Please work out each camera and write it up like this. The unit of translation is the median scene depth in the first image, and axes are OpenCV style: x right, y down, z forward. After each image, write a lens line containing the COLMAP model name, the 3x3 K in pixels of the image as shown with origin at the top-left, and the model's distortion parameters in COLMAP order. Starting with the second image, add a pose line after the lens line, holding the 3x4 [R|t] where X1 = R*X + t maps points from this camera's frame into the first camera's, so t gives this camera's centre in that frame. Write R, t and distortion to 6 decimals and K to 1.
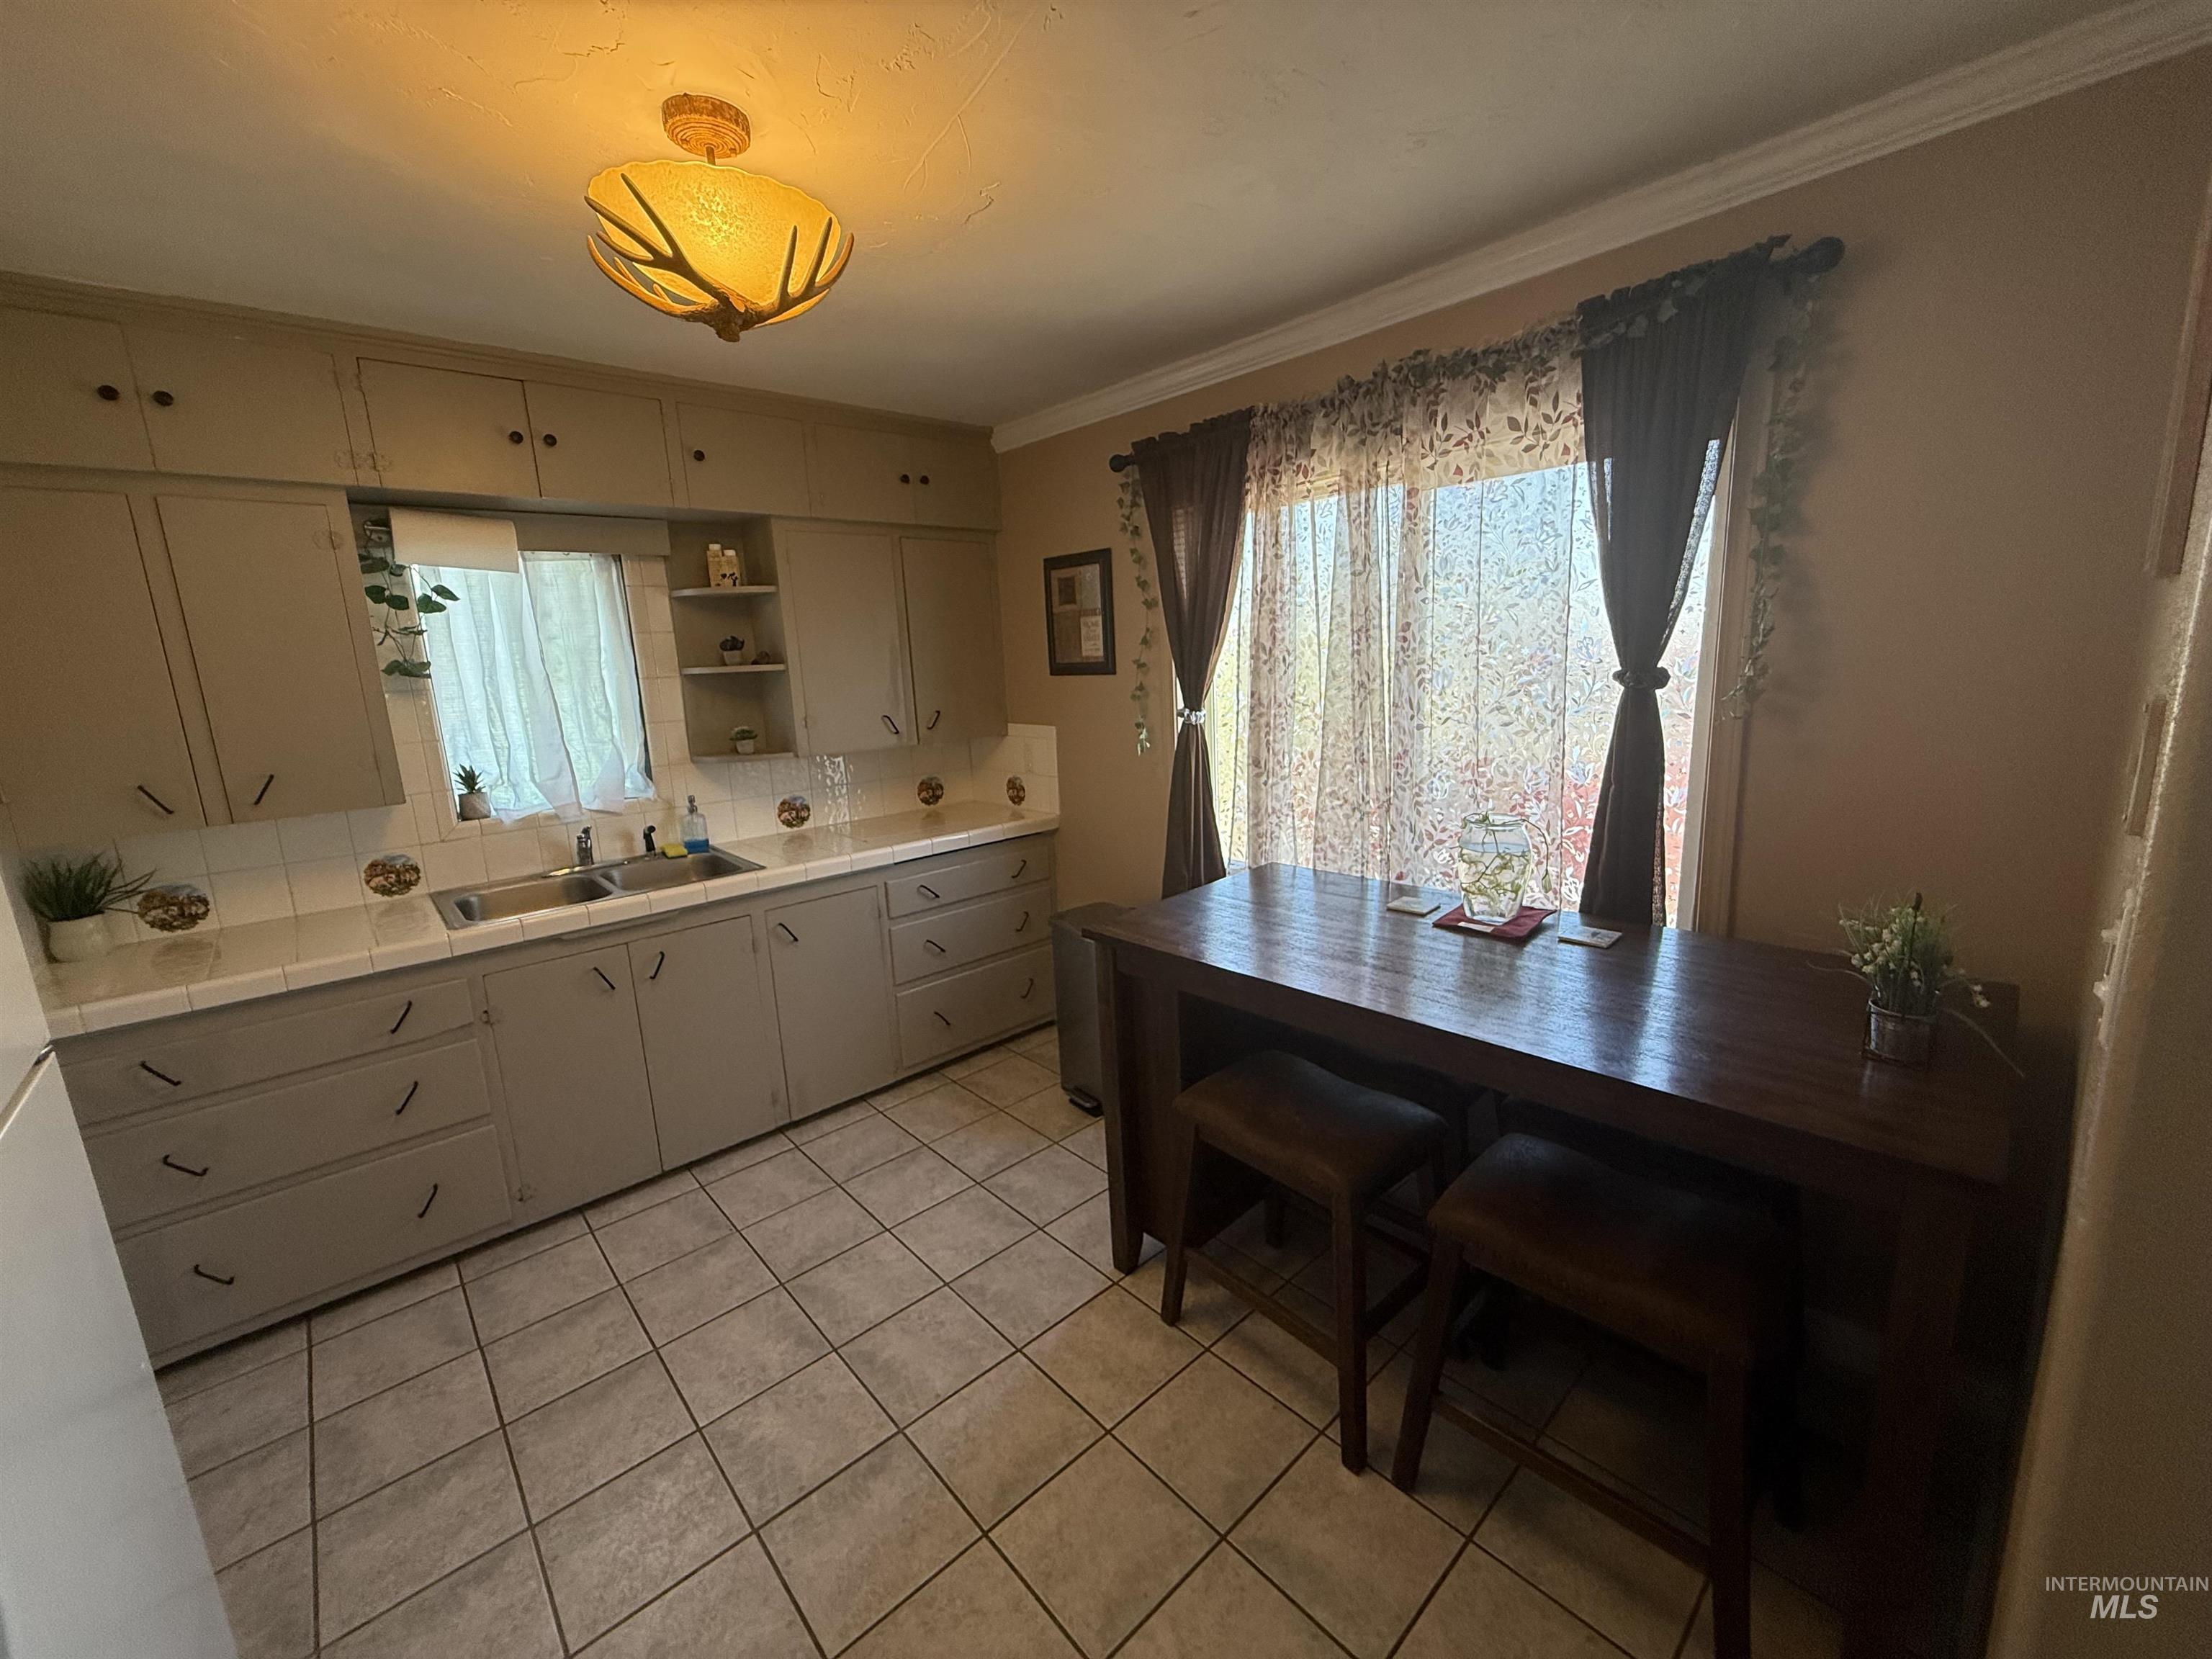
lens RADIAL K [[883.7, 0, 1102.3], [0, 883.7, 829.0], [0, 0, 1]] dist [0.001256, 0.000287]
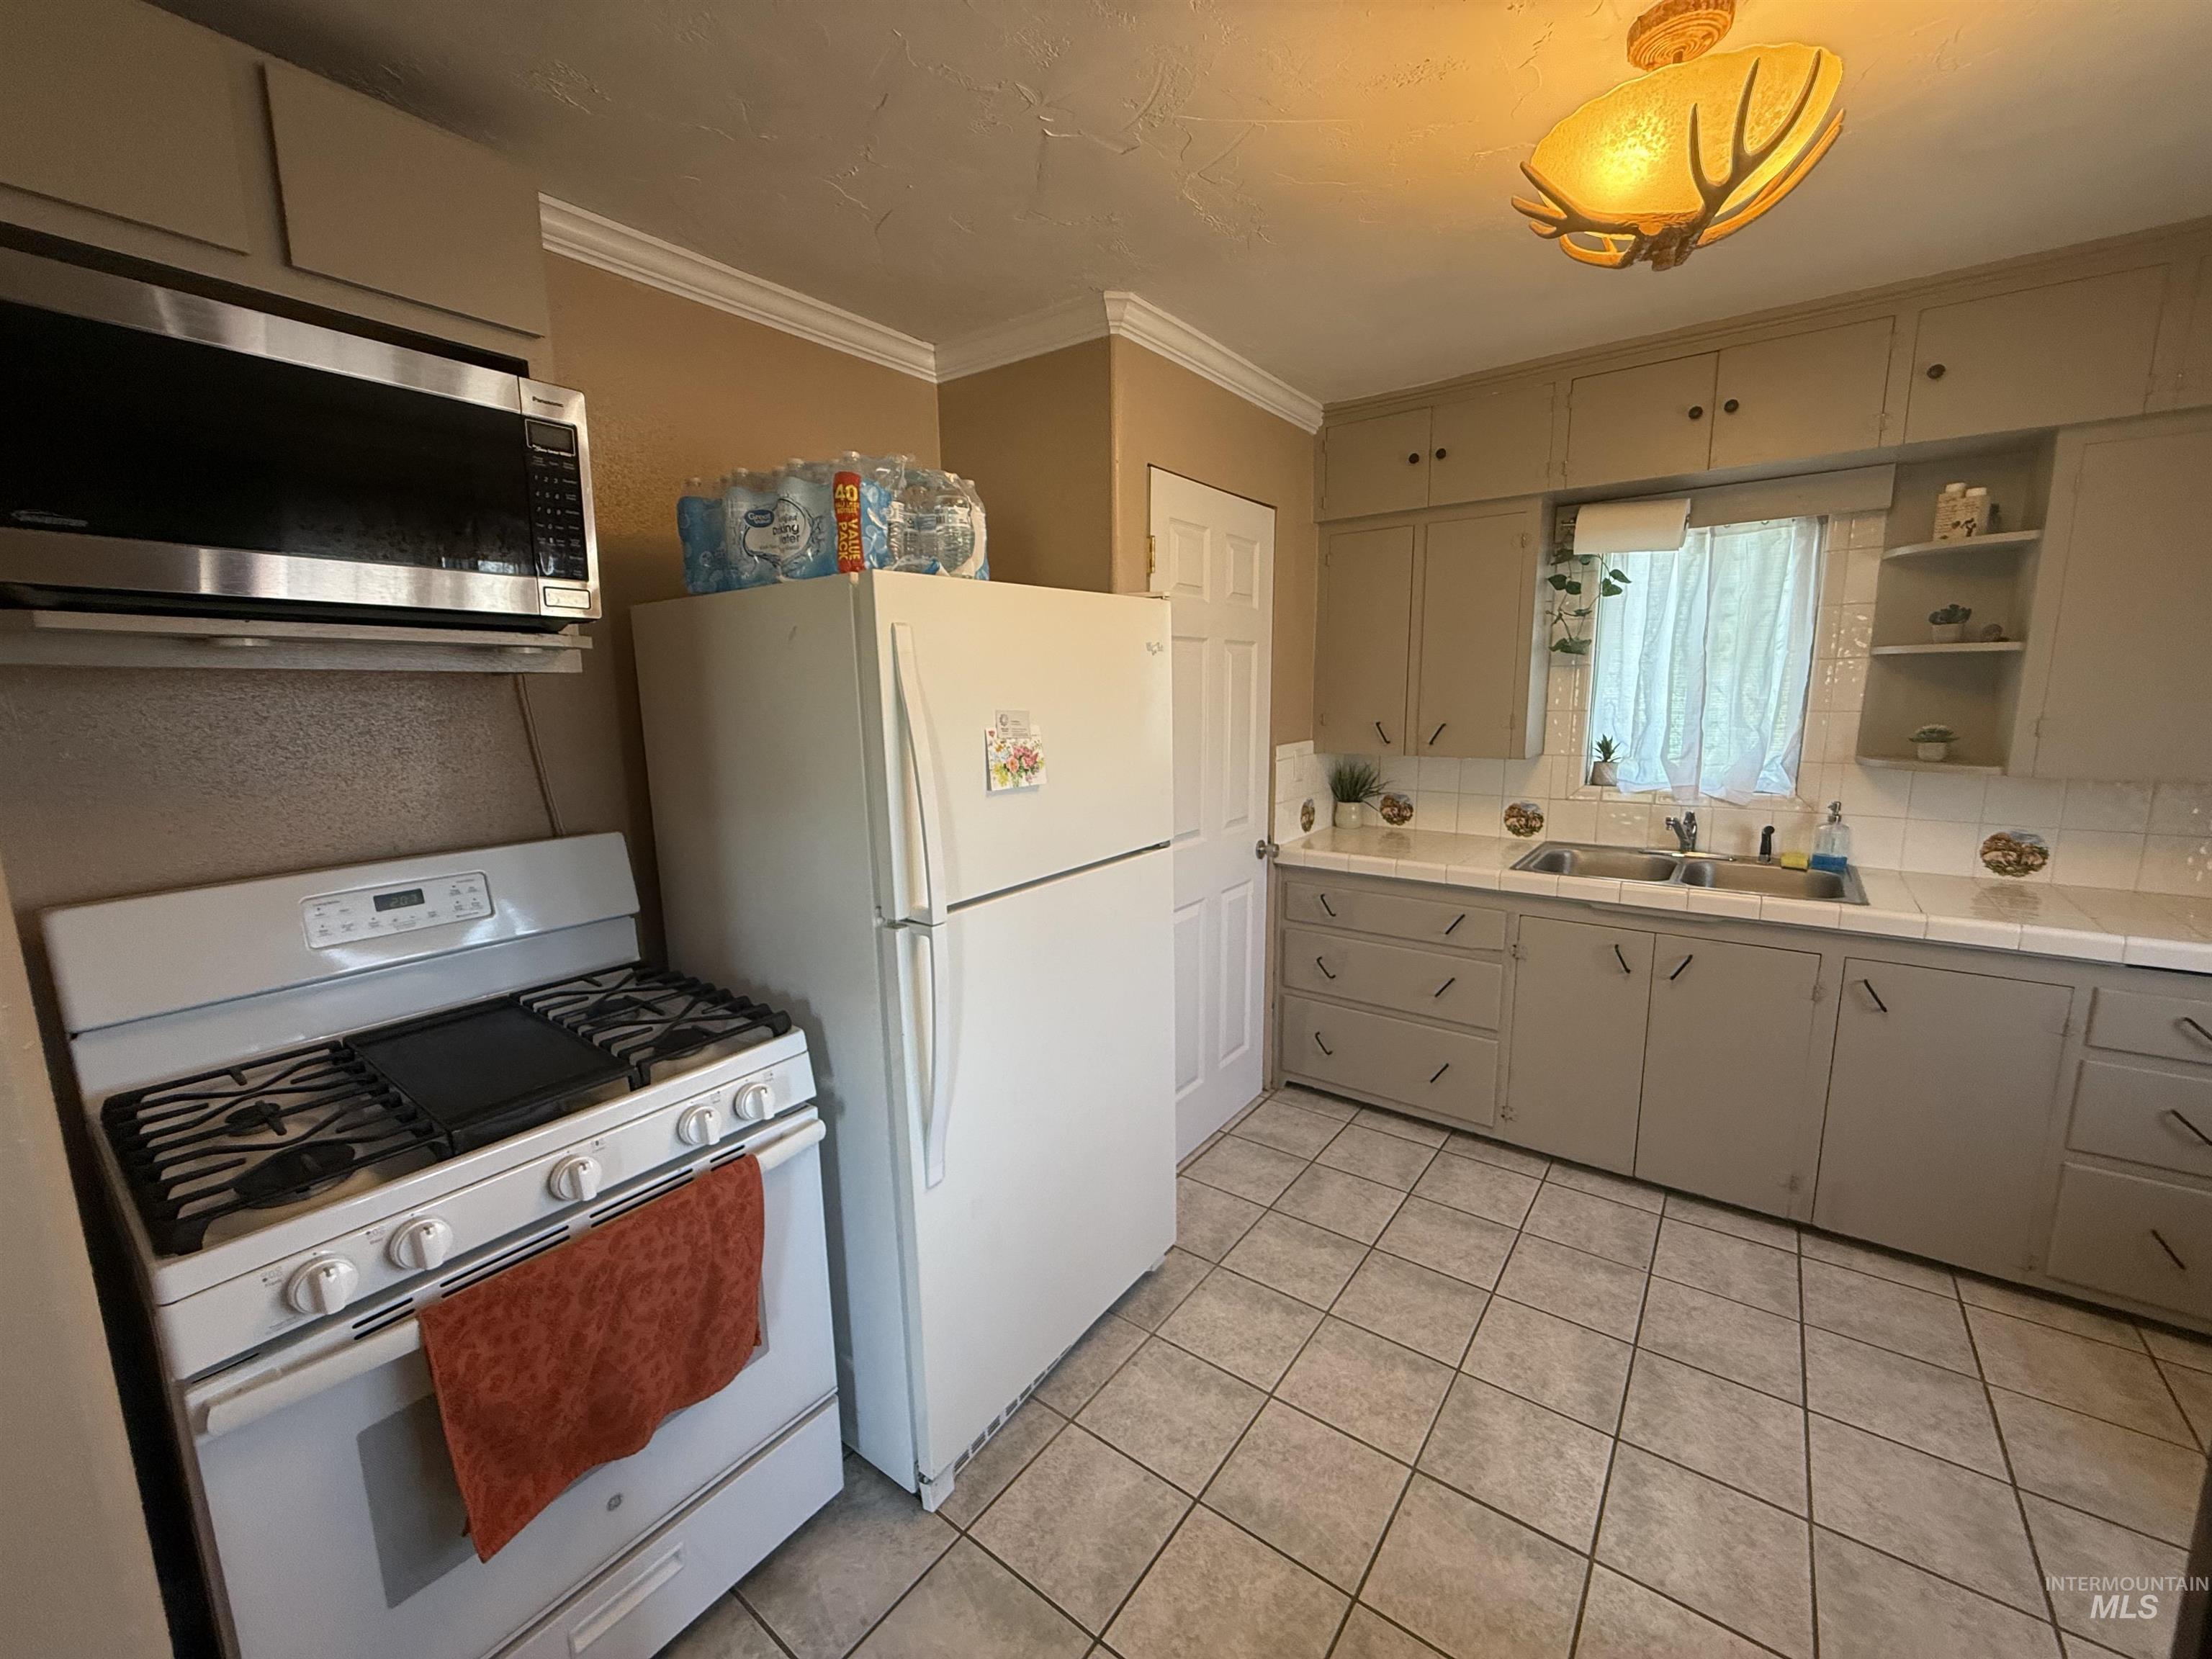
lens RADIAL K [[883.7, 0, 1102.3], [0, 883.7, 829.0], [0, 0, 1]] dist [0.001256, 0.000287]
pose [[0.192187, 0.200590, -0.960639, 0.242590], [-0.183954, 0.968900, 0.165513, -0.028360], [0.963963, 0.144904, 0.223110, 0.187429]]
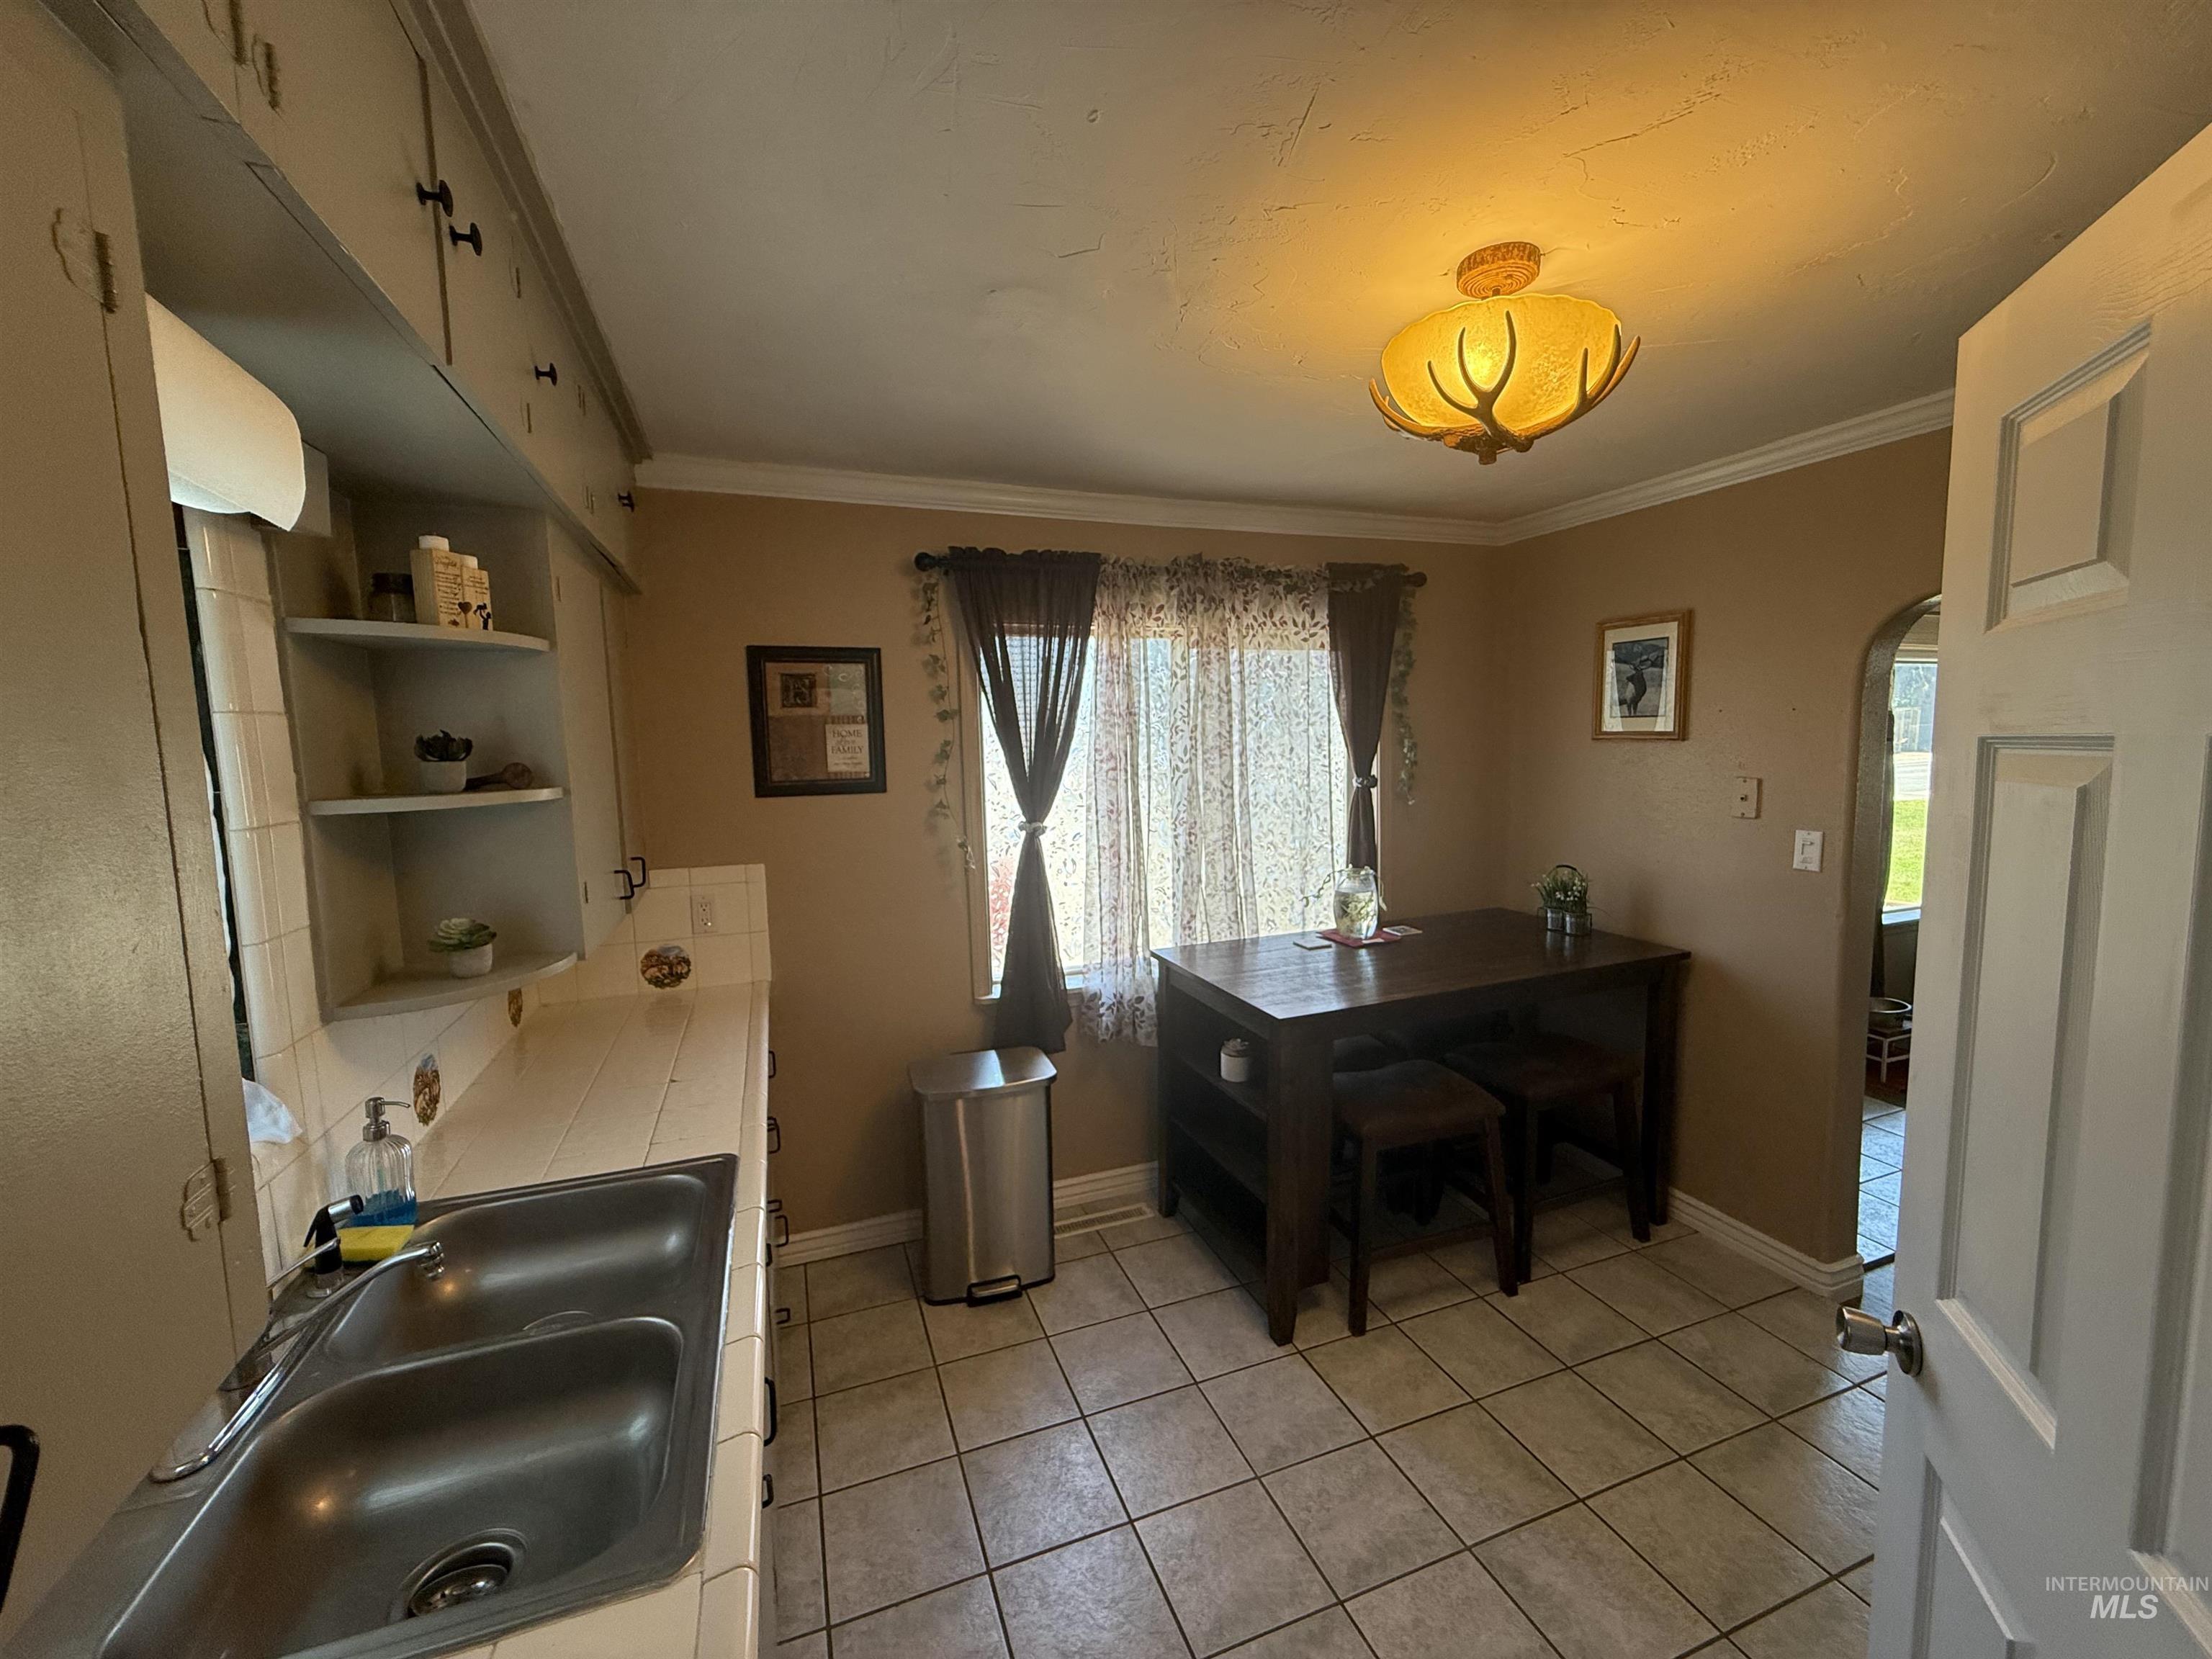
lens RADIAL K [[883.7, 0, 1102.3], [0, 883.7, 829.0], [0, 0, 1]] dist [0.001256, 0.000287]
pose [[0.369340, -0.061084, 0.927285, -0.858695], [0.184914, 0.982714, -0.008916, -0.114199], [-0.910711, 0.174761, 0.374251, 0.602945]]
